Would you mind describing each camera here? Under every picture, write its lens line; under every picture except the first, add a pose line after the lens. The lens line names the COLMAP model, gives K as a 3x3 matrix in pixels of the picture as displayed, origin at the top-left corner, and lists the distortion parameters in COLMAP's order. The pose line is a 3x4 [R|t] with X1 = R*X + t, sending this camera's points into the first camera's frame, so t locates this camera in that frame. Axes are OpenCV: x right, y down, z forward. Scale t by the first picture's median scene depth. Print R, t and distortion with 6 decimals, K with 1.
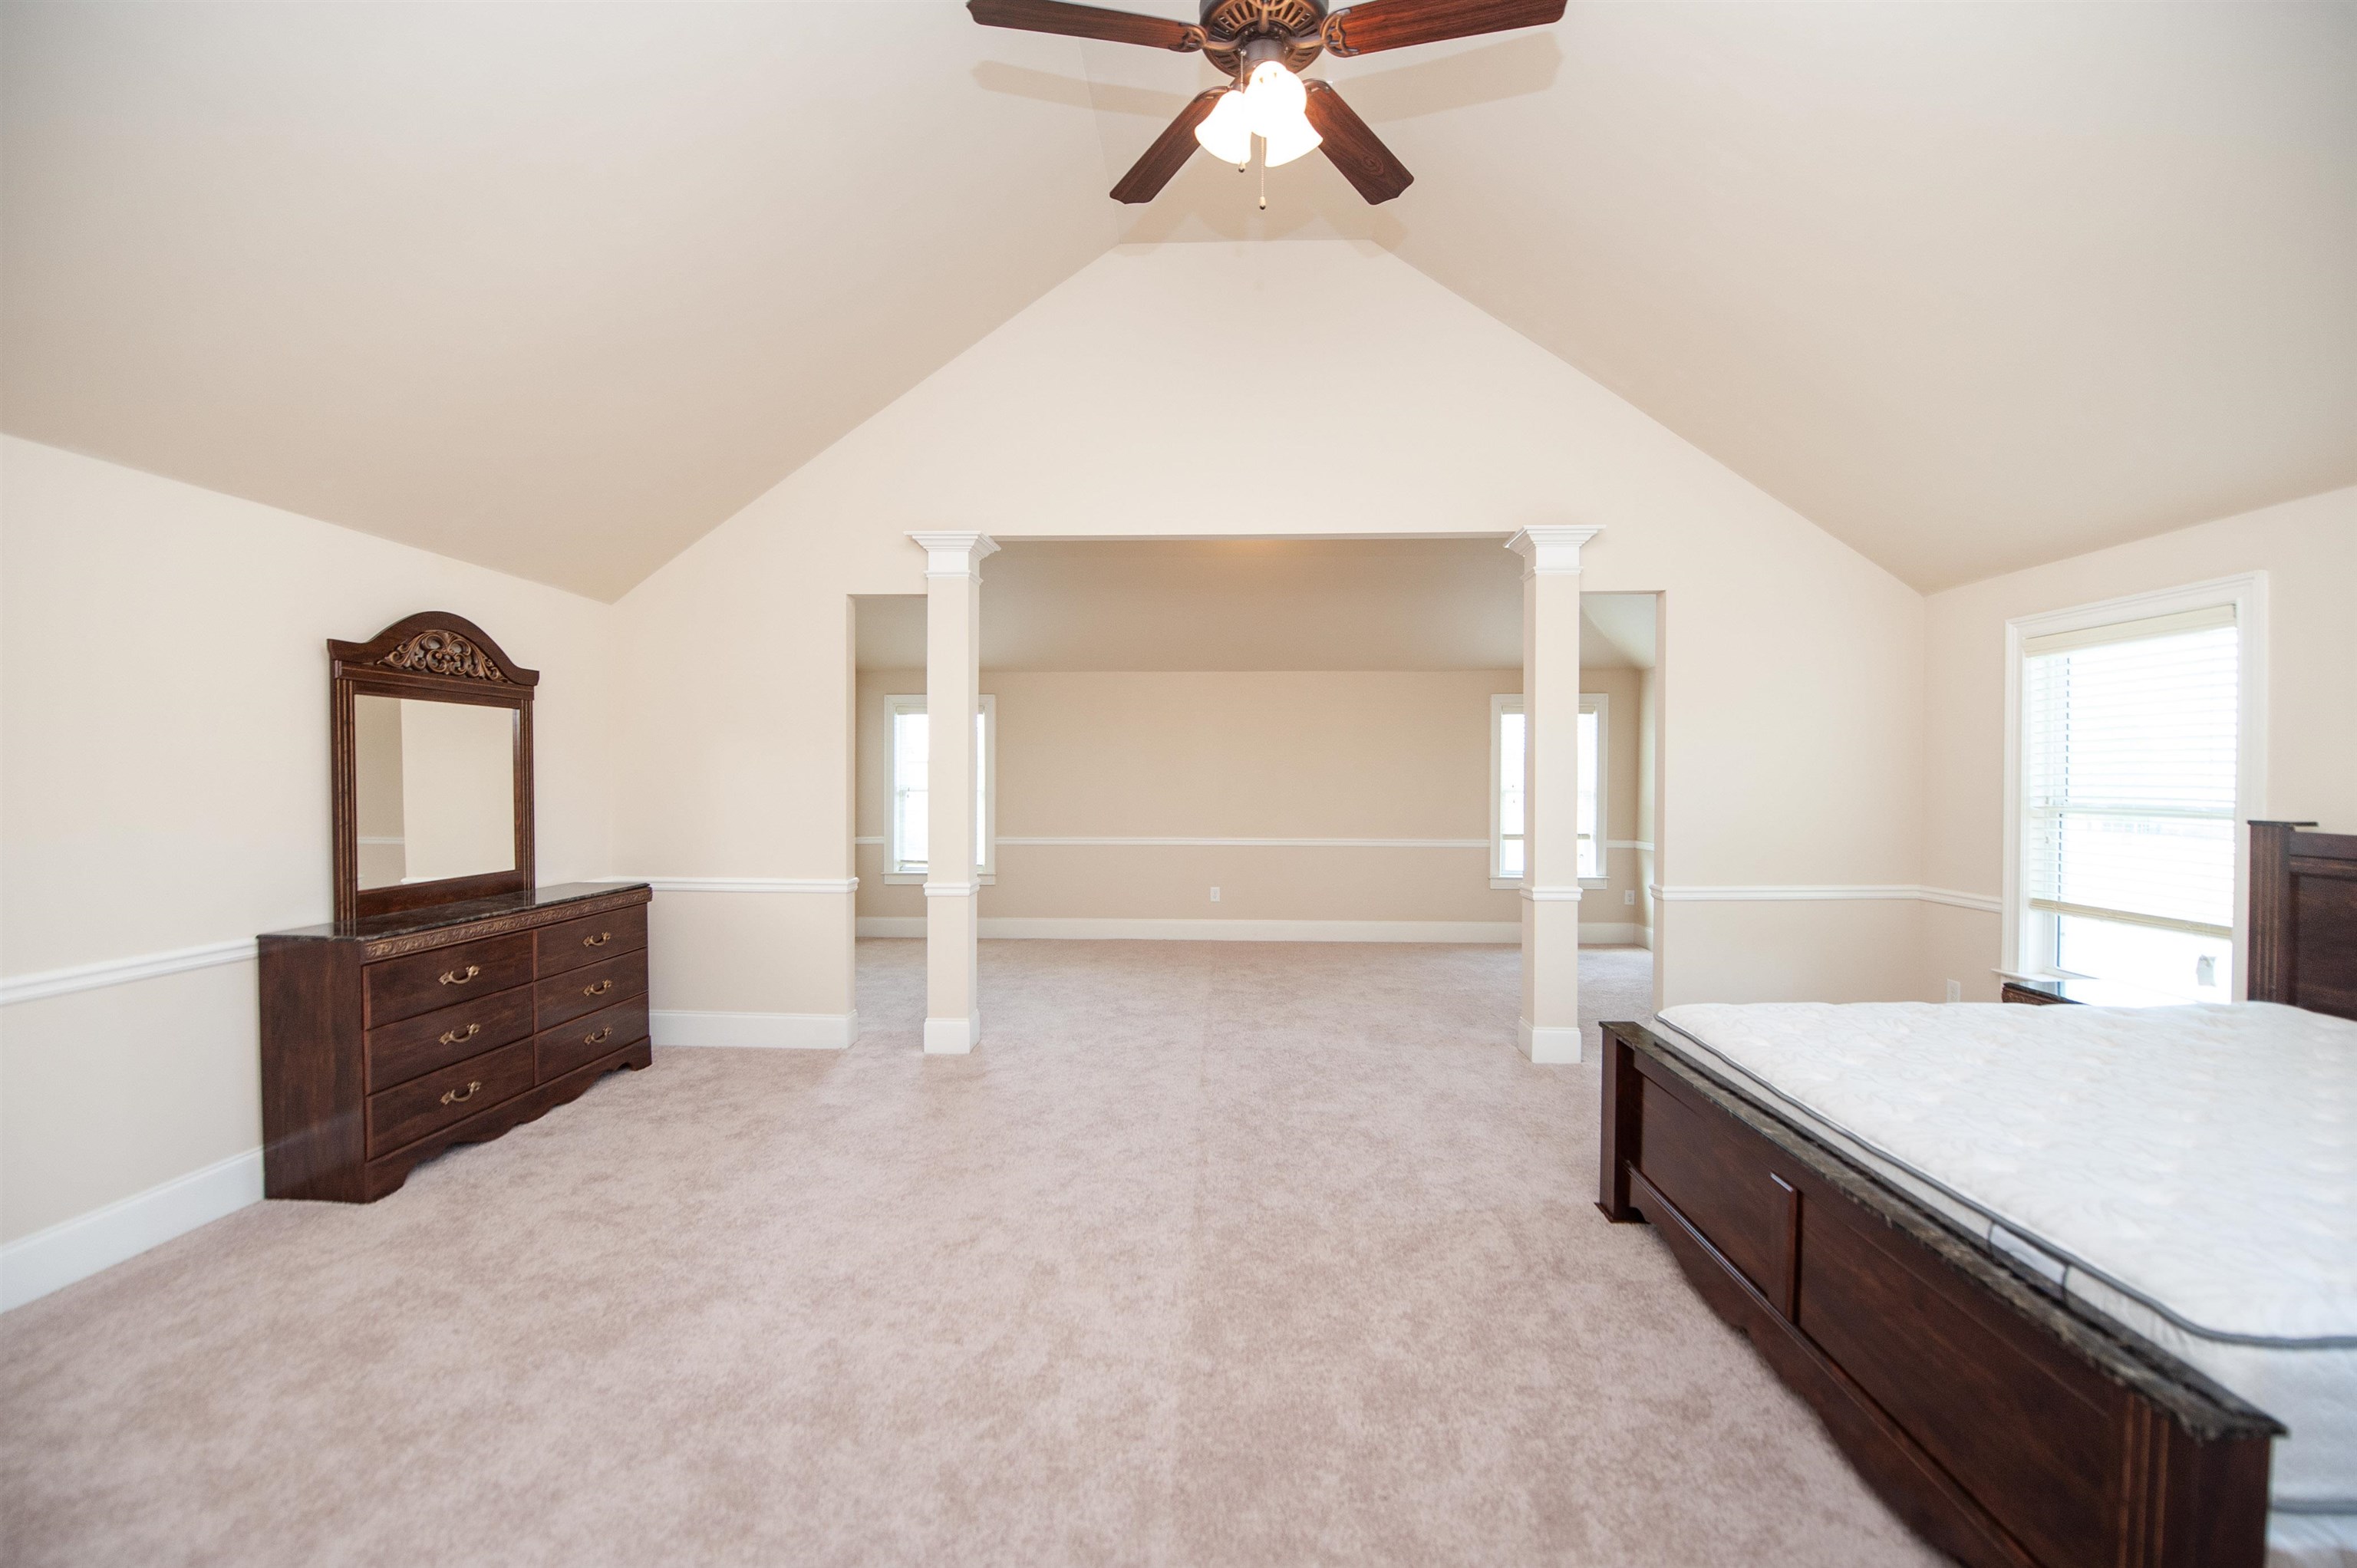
lens RADIAL K [[954.0, 0, 1176.3], [0, 954.0, 785.6], [0, 0, 1]] dist [-0.020405, -0.001629]
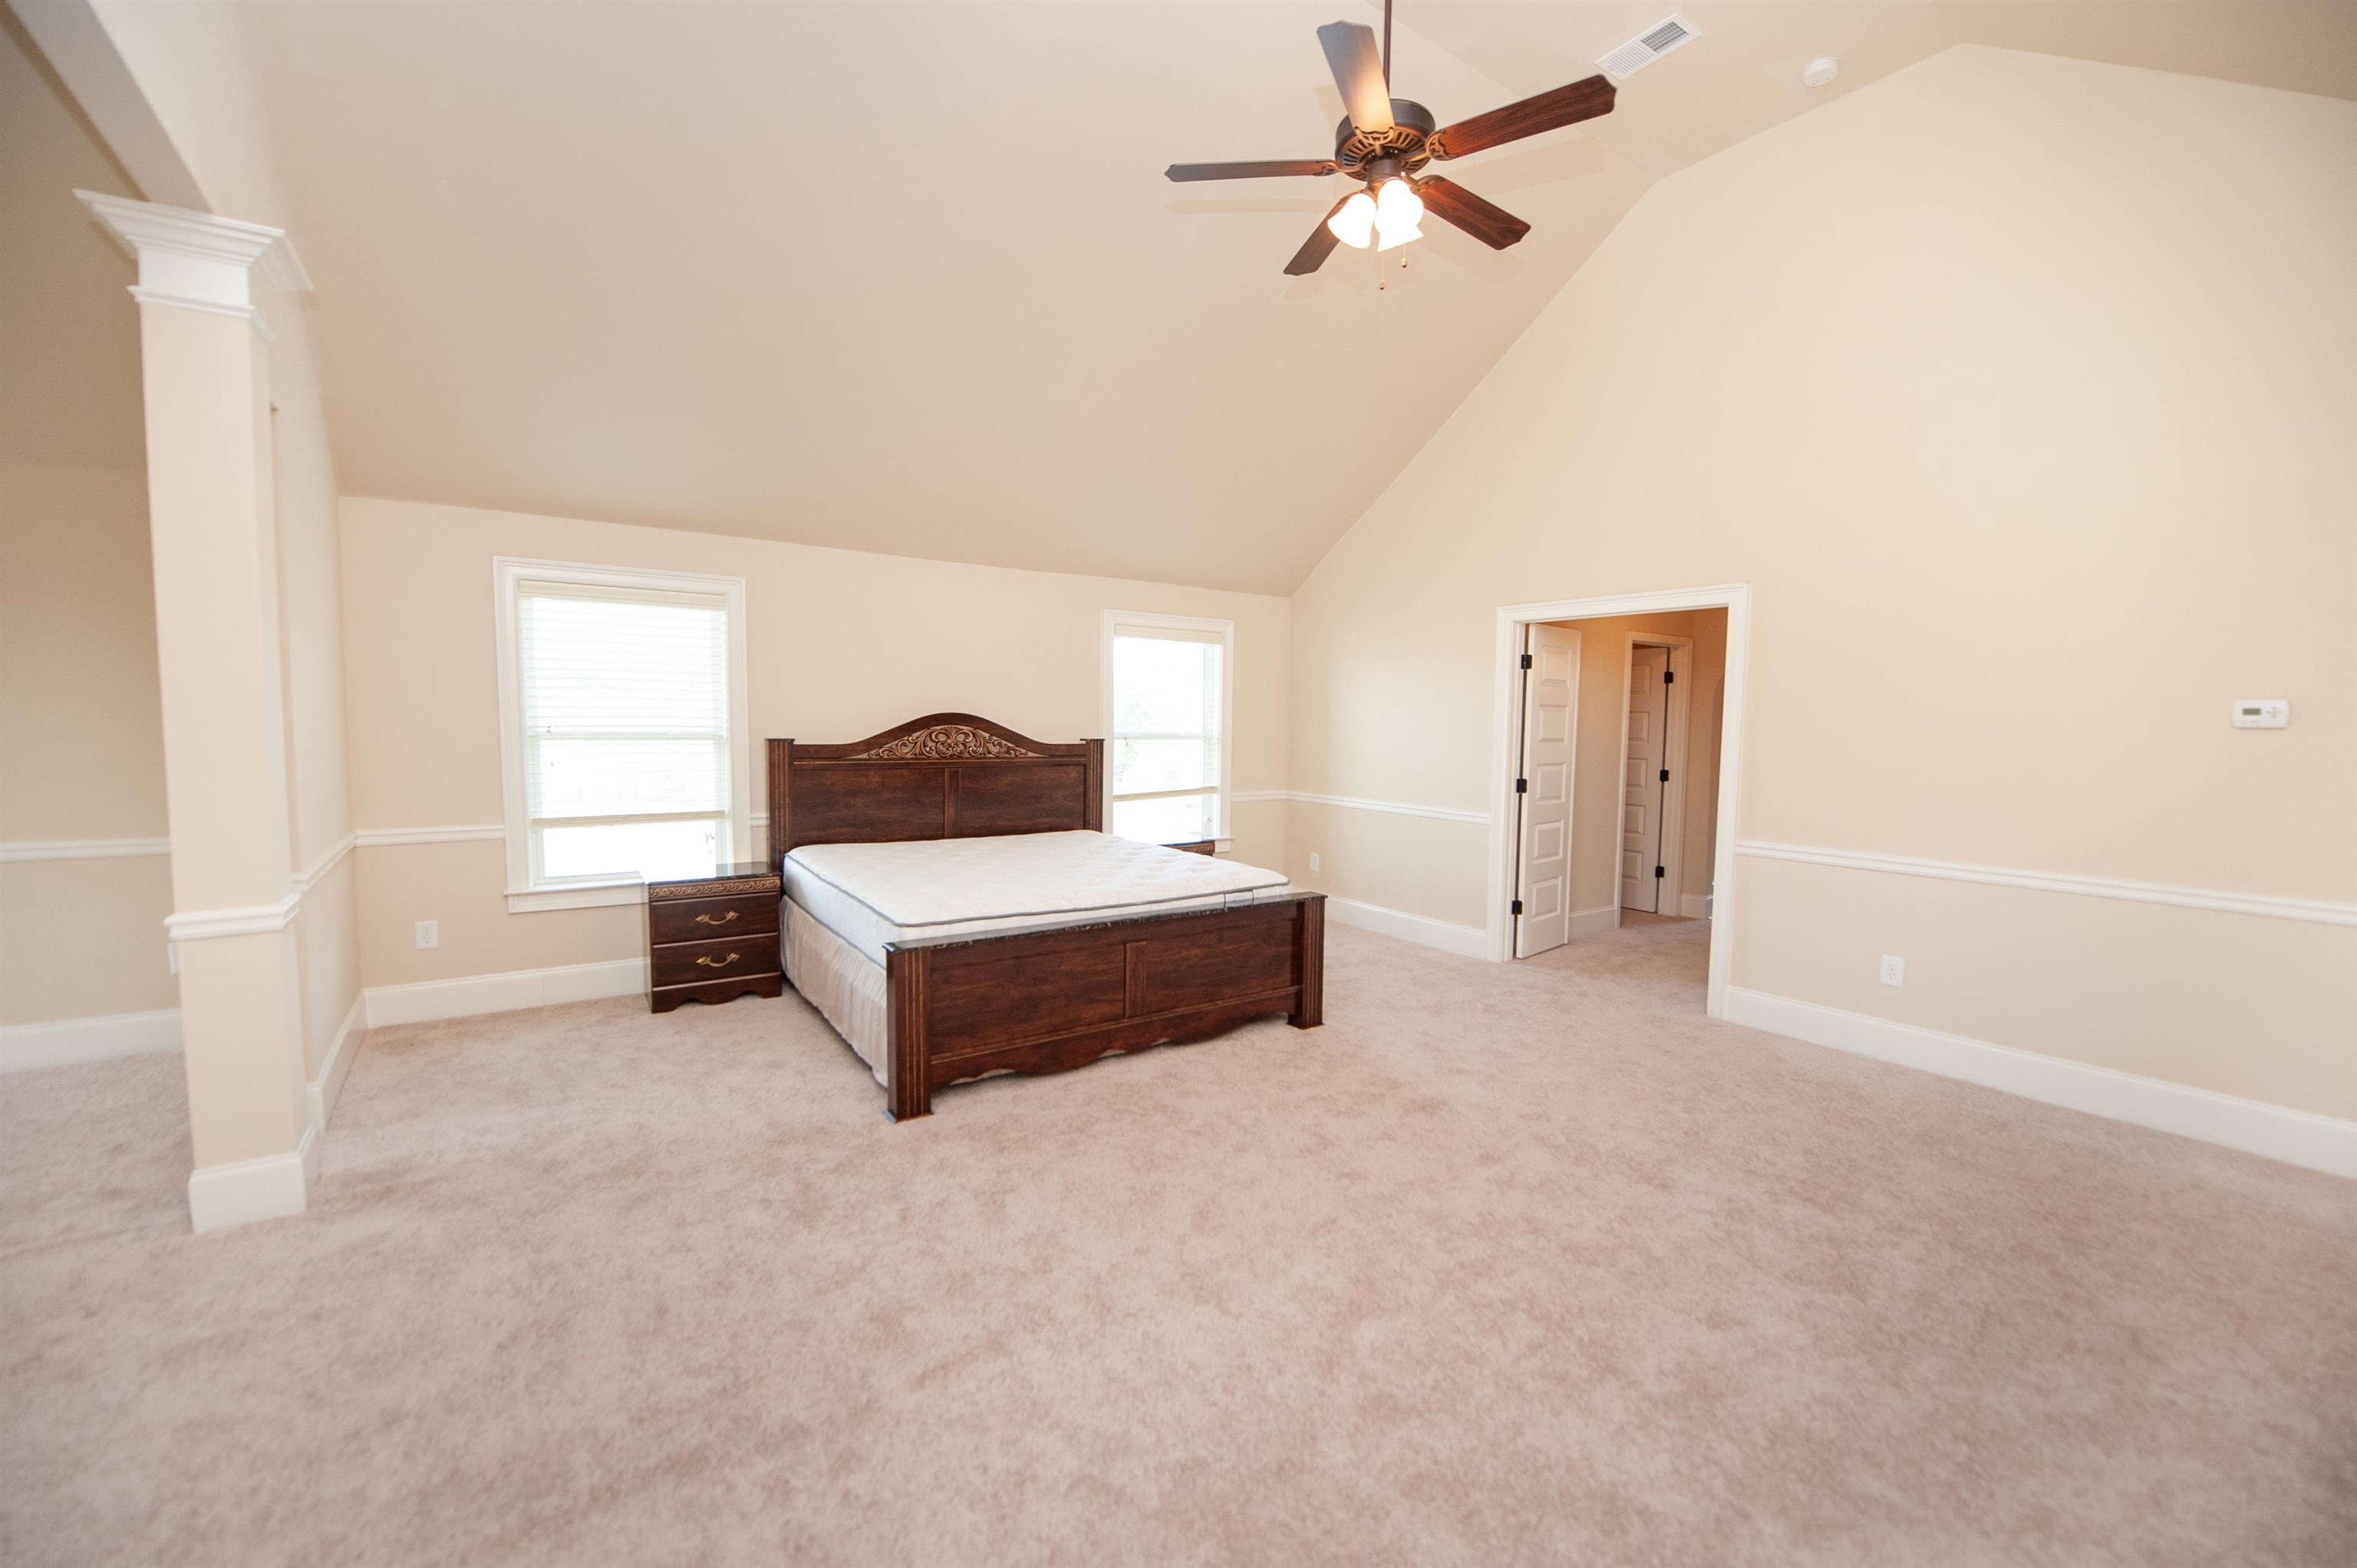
lens RADIAL K [[954.0, 0, 1180.1], [0, 954.0, 795.3], [0, 0, 1]] dist [-0.020405, -0.001629]
pose [[-0.614473, -0.065567, 0.786208, -0.427036], [-0.002180, 0.996678, 0.081416, -0.000365], [-0.788934, 0.048314, -0.612575, 1.084282]]
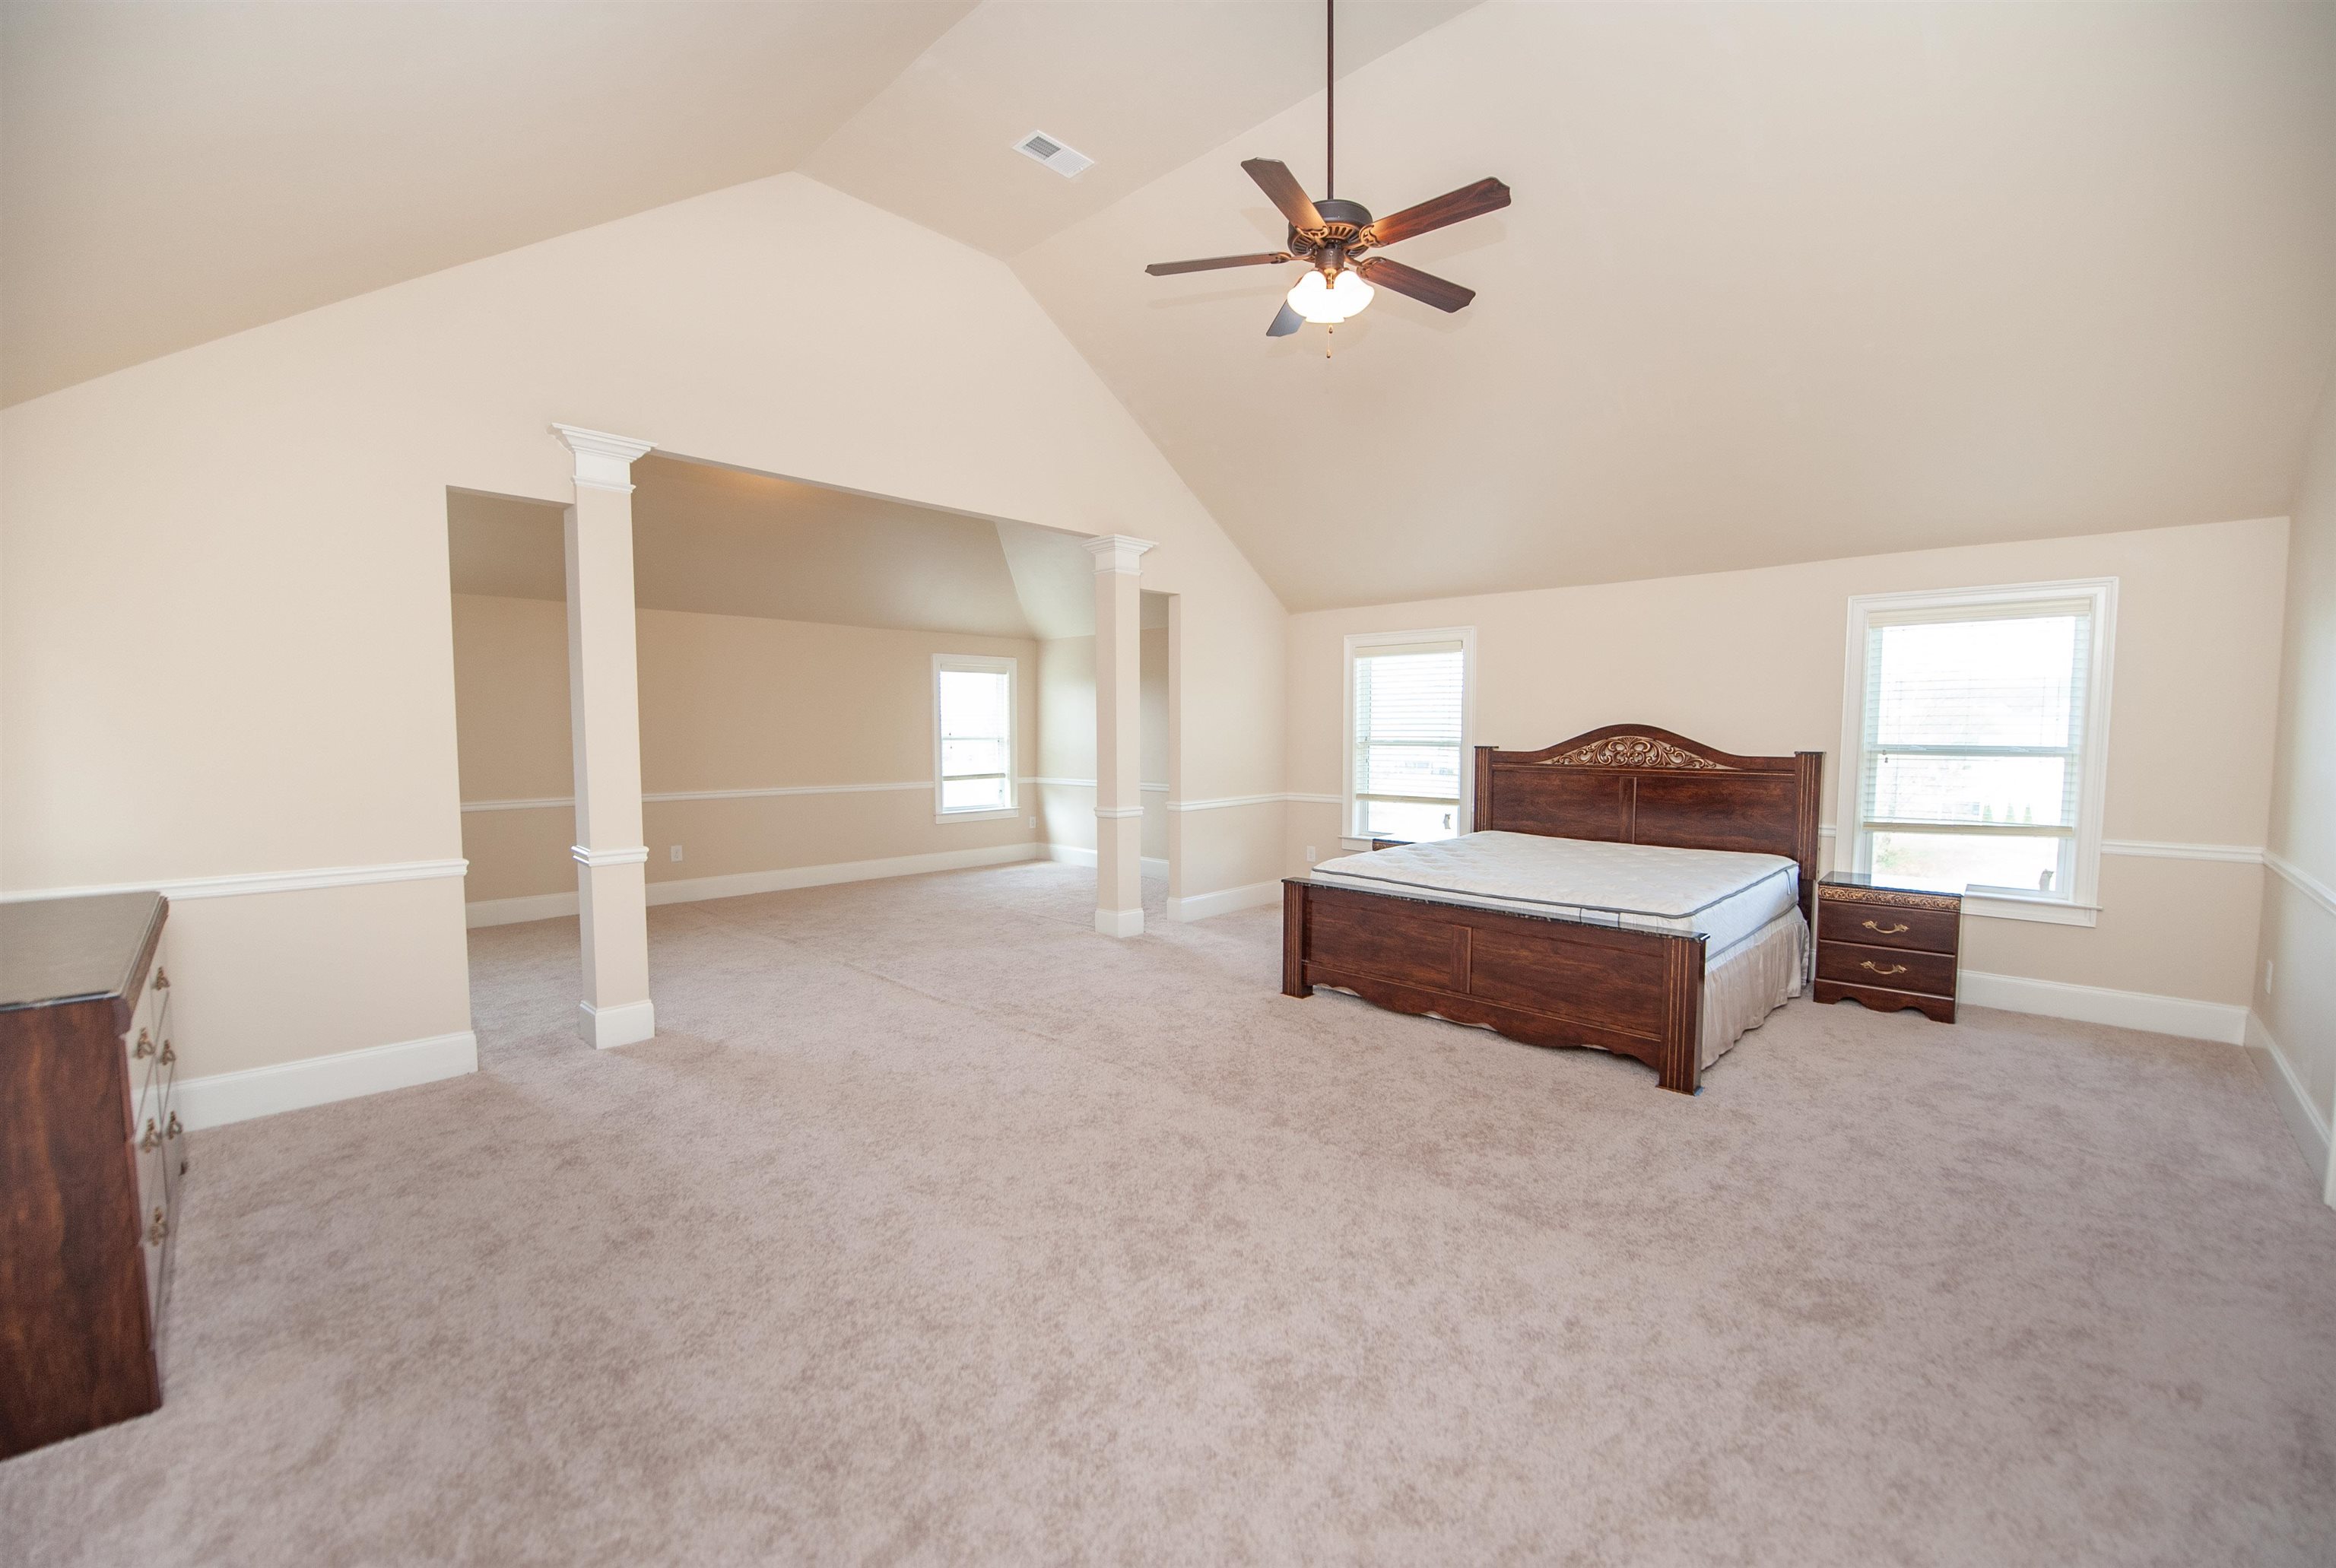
lens RADIAL K [[948.7, 0, 1167.5], [0, 948.7, 779.4], [0, 0, 1]] dist [-0.020748, -0.000044]
pose [[0.658819, -0.041975, 0.751129, -0.683483], [0.007662, 0.998765, 0.049092, 0.001741], [-0.752262, -0.026588, 0.658327, 0.082272]]
